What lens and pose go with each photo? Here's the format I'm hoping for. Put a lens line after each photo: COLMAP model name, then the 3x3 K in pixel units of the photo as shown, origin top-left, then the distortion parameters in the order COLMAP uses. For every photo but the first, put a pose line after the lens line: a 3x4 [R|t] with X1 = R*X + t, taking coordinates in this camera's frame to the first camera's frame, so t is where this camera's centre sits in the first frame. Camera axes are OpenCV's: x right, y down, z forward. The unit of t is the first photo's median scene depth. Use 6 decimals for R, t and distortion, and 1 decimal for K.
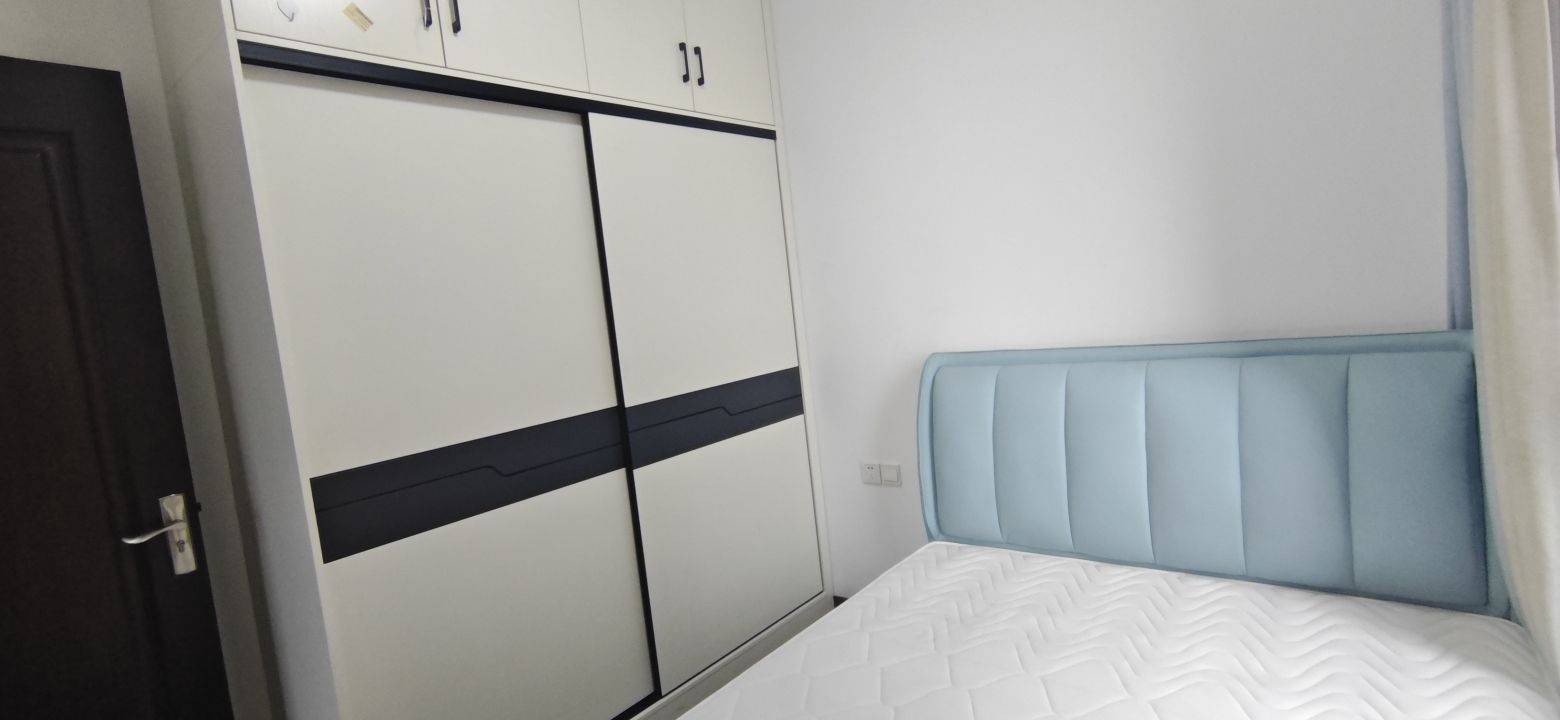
lens RADIAL K [[716.4, 0, 782.3], [0, 716.4, 351.5], [0, 0, 1]] dist [-0.022185, 0.015060]
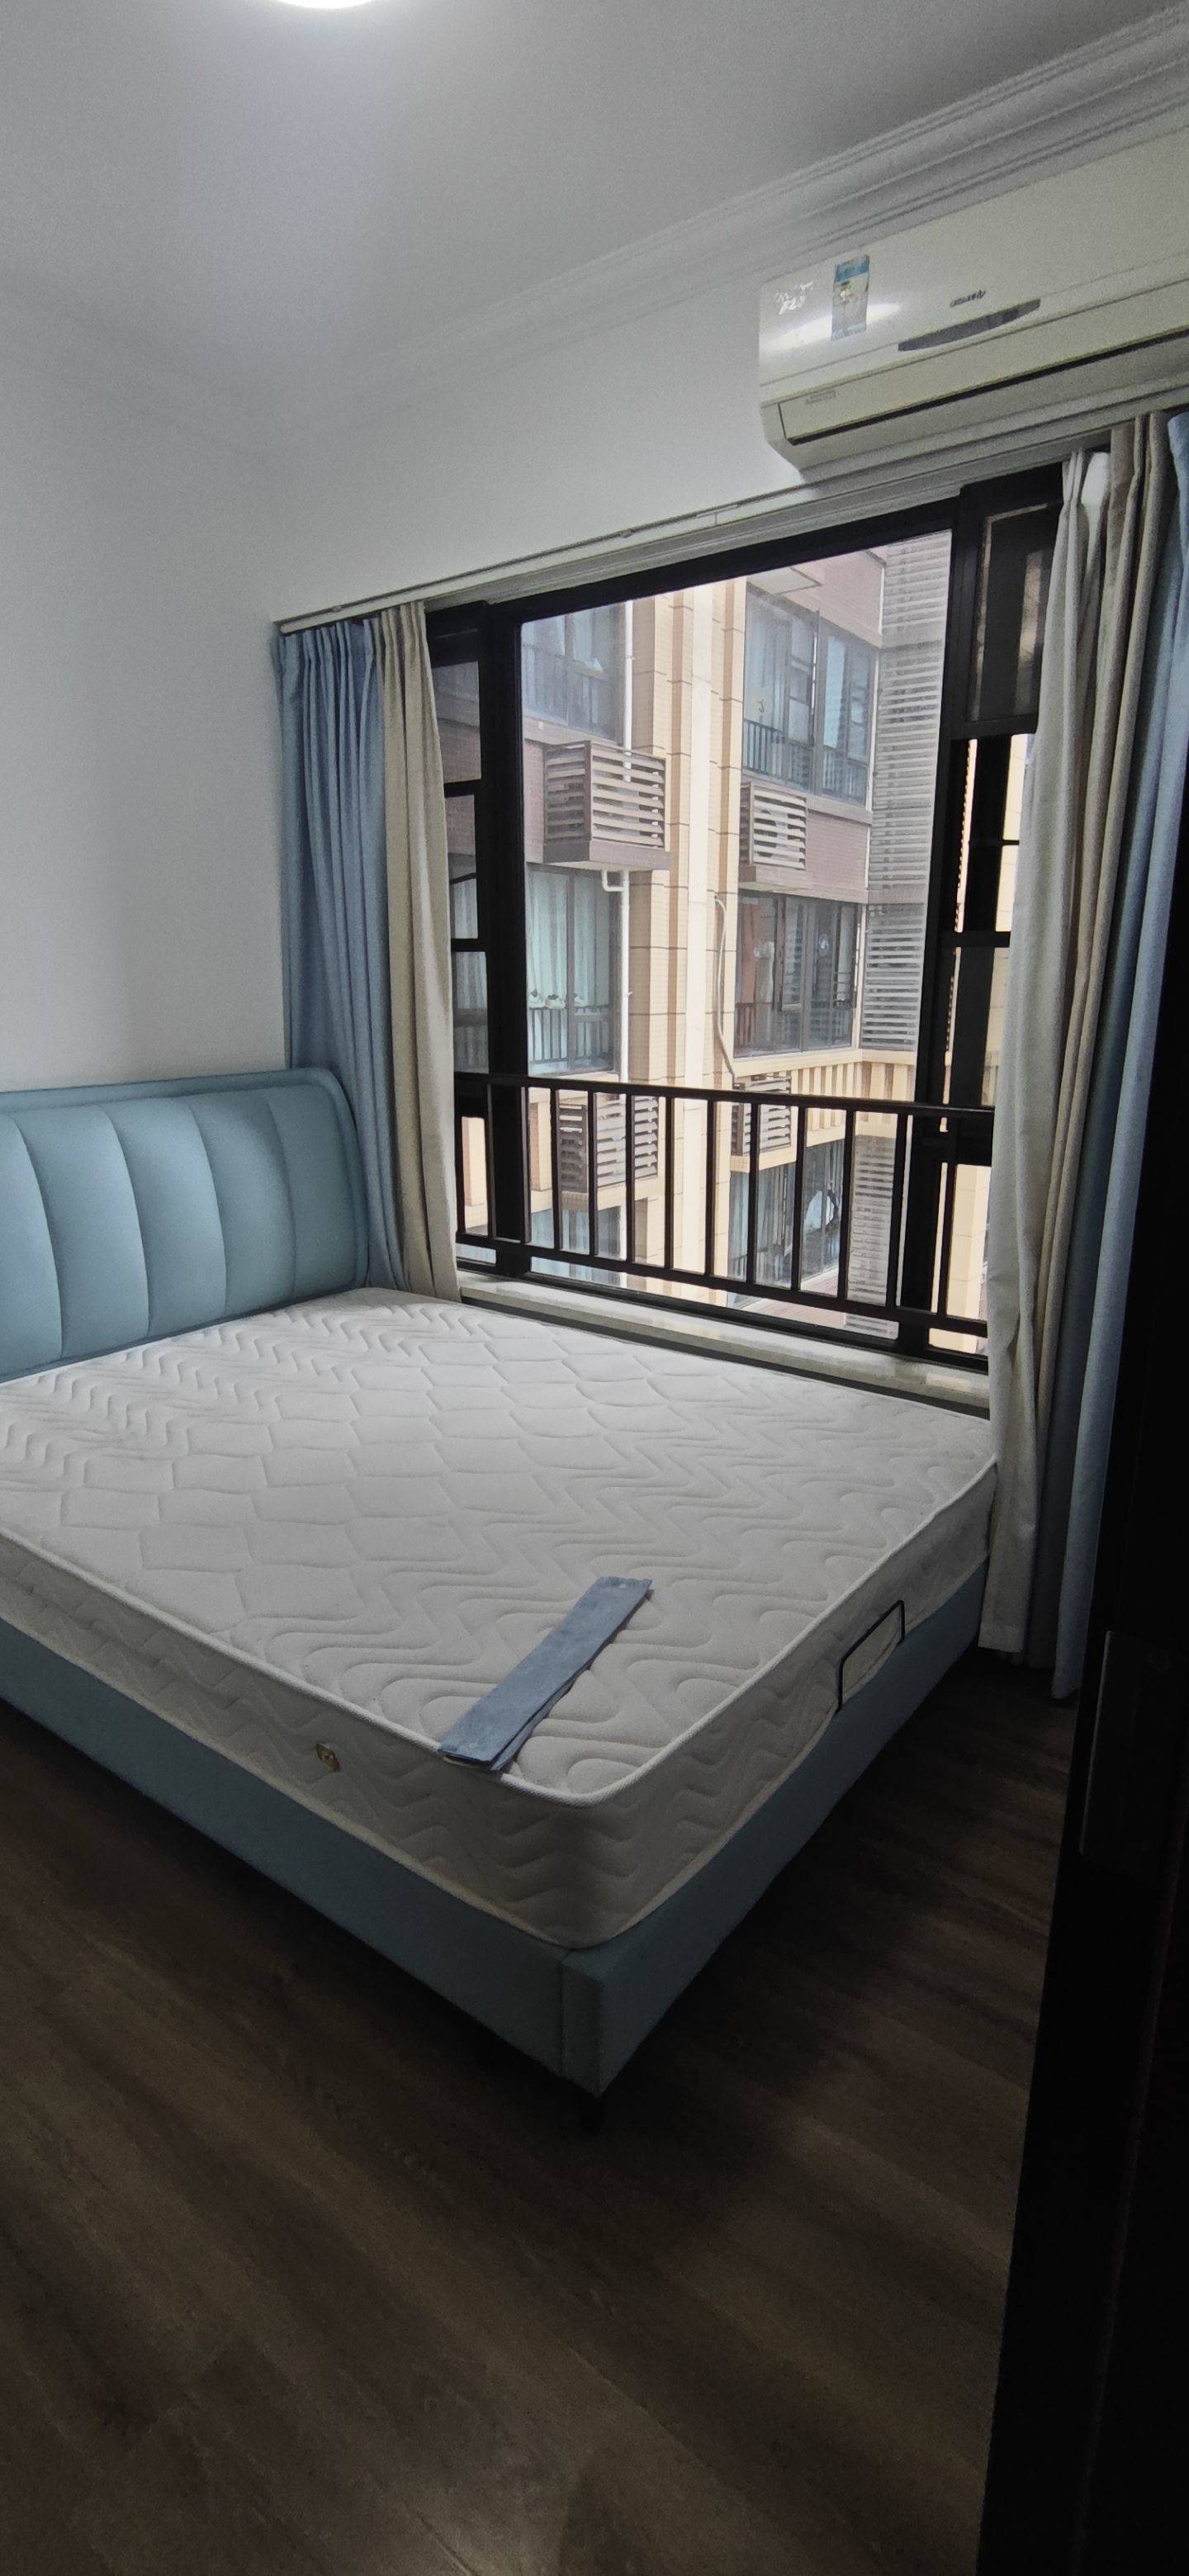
lens RADIAL K [[1183.0, 0, 613.5], [0, 1183.0, 1295.9], [0, 0, 1]] dist [-0.022185, 0.015060]
pose [[-0.043957, -0.152674, 0.987299, -1.026435], [0.078830, 0.984642, 0.155773, 0.074690], [-0.995918, 0.084676, -0.031247, 0.524271]]
